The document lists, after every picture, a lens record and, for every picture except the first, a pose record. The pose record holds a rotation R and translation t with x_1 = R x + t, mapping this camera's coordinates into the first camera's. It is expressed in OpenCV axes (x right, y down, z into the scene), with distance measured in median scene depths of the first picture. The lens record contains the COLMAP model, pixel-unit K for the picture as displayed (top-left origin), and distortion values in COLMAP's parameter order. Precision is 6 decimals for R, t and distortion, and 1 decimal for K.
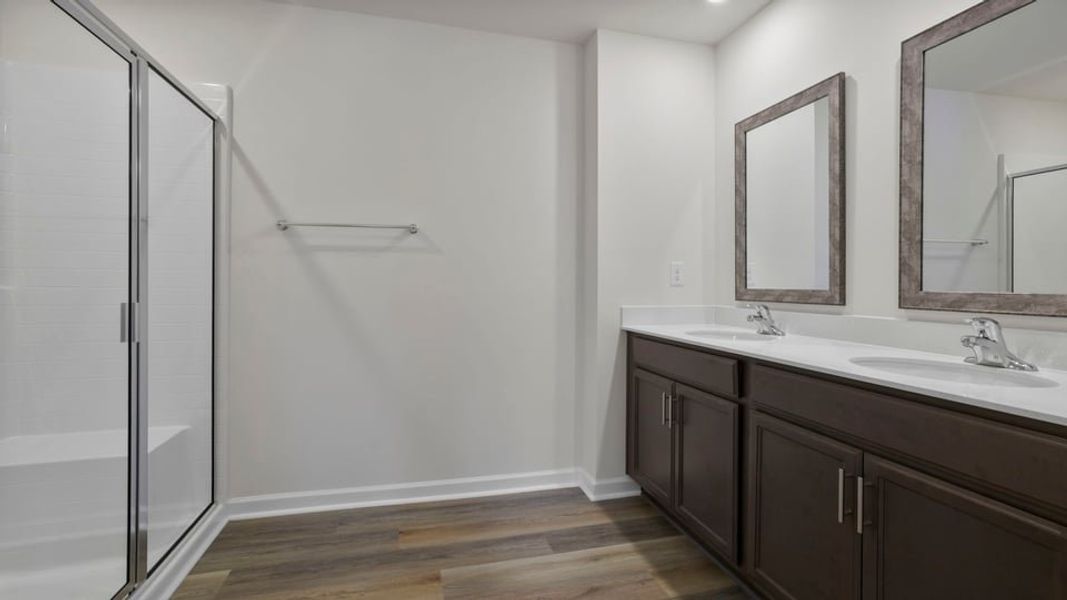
lens RADIAL K [[471.6, 0, 526.4], [0, 471.6, 284.6], [0, 0, 1]] dist [-0.035008, 0.000545]
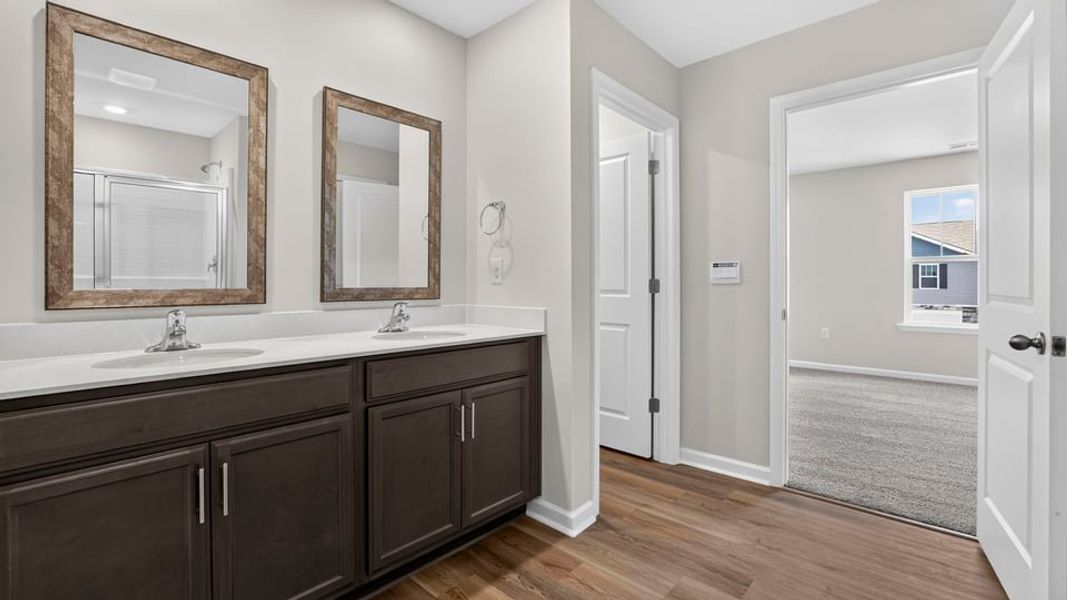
lens RADIAL K [[471.6, 0, 526.4], [0, 471.6, 284.6], [0, 0, 1]] dist [-0.035008, 0.000545]
pose [[-0.556426, -0.013790, 0.830783, -0.455756], [-0.006095, 0.999903, 0.012515, -0.011557], [-0.830875, 0.001900, -0.556456, 1.093875]]
